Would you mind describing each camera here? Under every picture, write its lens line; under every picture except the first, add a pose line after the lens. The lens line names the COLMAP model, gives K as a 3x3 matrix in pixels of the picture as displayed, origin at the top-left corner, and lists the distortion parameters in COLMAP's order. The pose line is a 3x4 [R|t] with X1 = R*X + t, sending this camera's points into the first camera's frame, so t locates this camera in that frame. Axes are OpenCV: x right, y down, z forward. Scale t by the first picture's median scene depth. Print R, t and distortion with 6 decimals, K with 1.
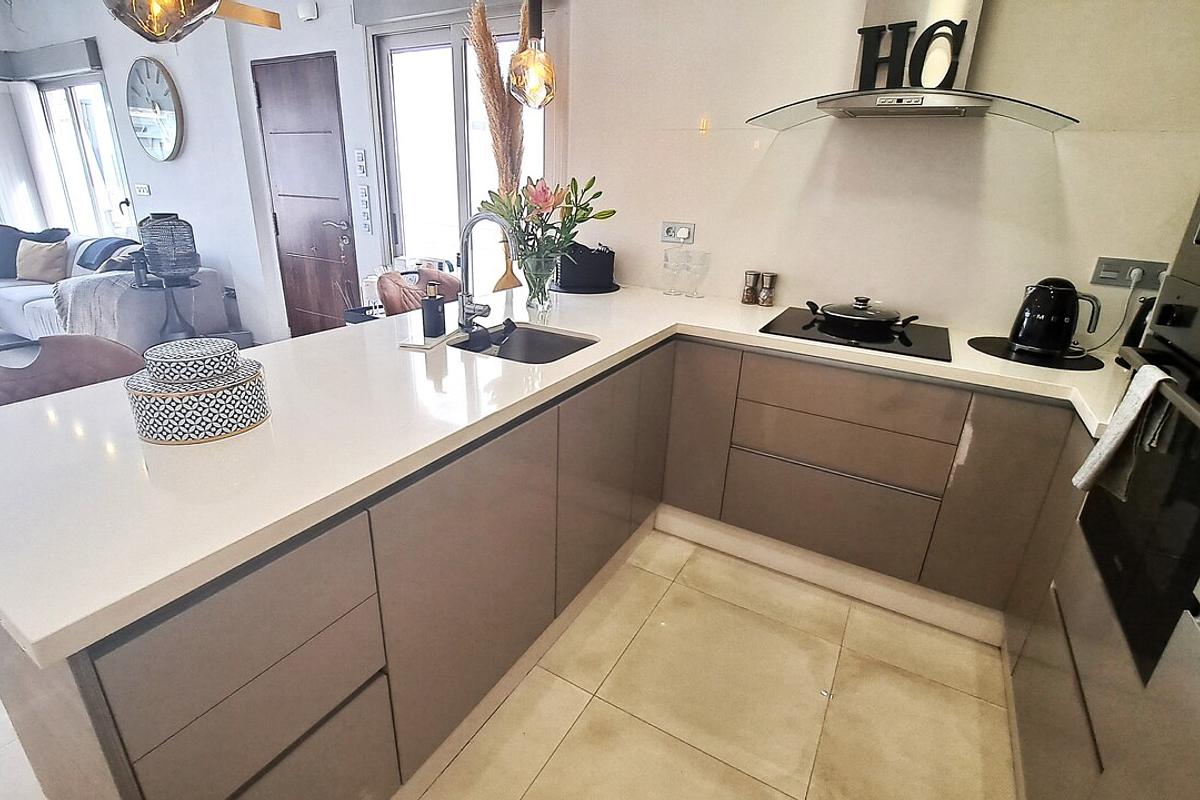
lens RADIAL K [[569.2, 0, 584.8], [0, 569.2, 385.0], [0, 0, 1]] dist [-0.014088, -0.005045]
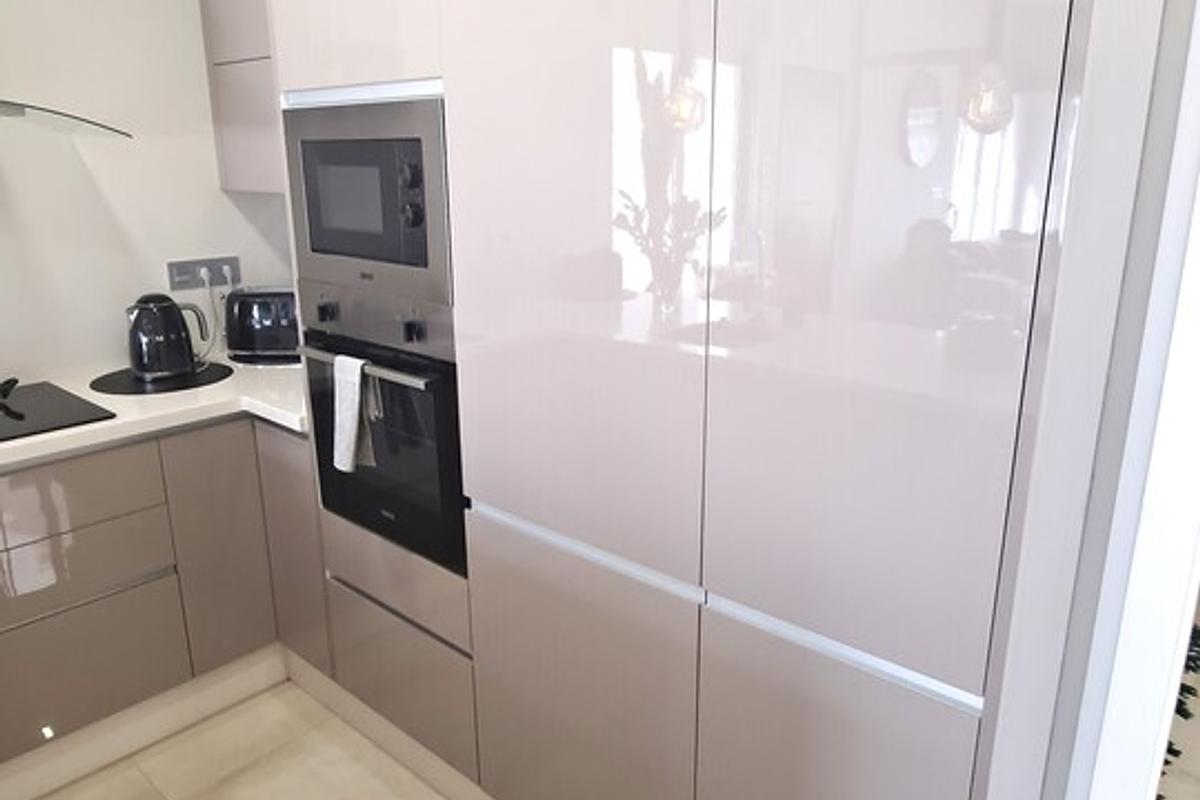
lens RADIAL K [[847.9, 0, 599.6], [0, 847.9, 391.3], [0, 0, 1]] dist [0.000467, -0.002613]
pose [[0.183250, -0.303174, 0.935150, -0.307848], [0.345421, 0.910460, 0.227482, -0.095937], [-0.920383, 0.281334, 0.271564, 0.009951]]
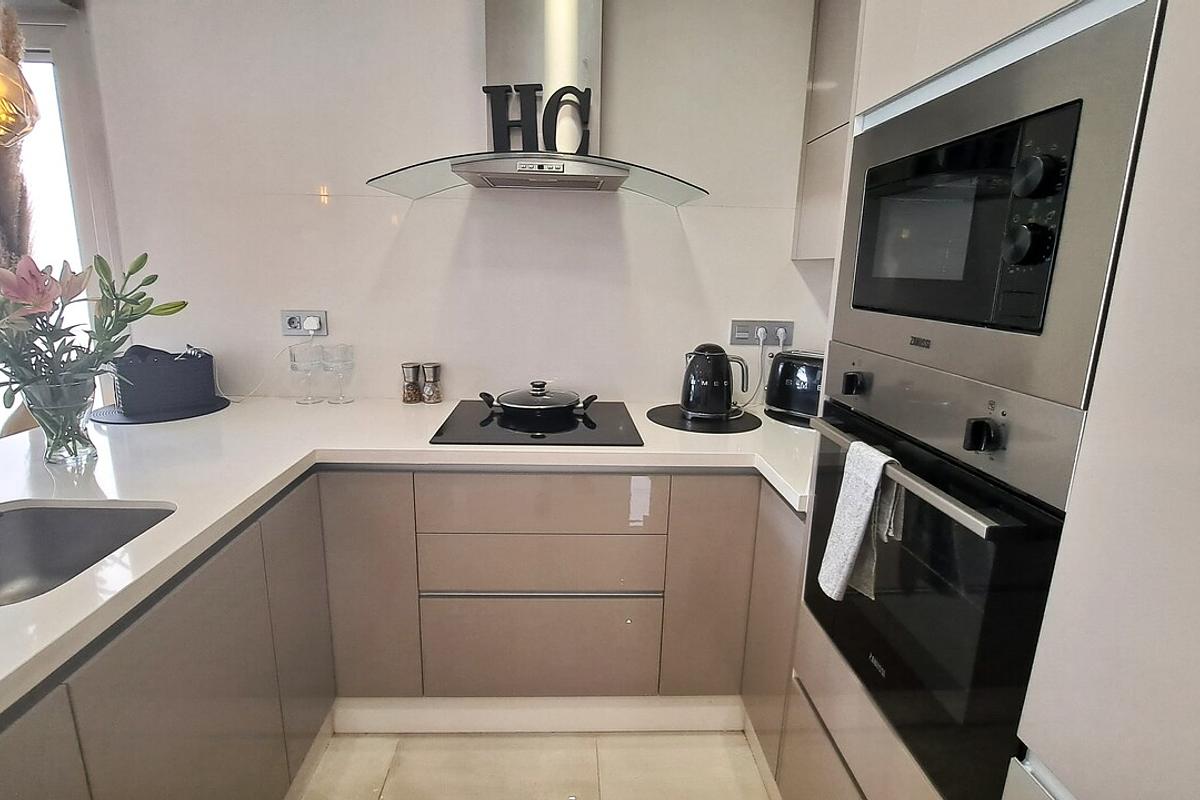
lens RADIAL K [[569.2, 0, 593.3], [0, 569.2, 387.8], [0, 0, 1]] dist [-0.014088, -0.005045]
pose [[0.831857, -0.129717, 0.539618, 0.084713], [0.195000, 0.978623, -0.065357, -0.074943], [-0.519605, 0.159593, 0.839369, 0.222614]]
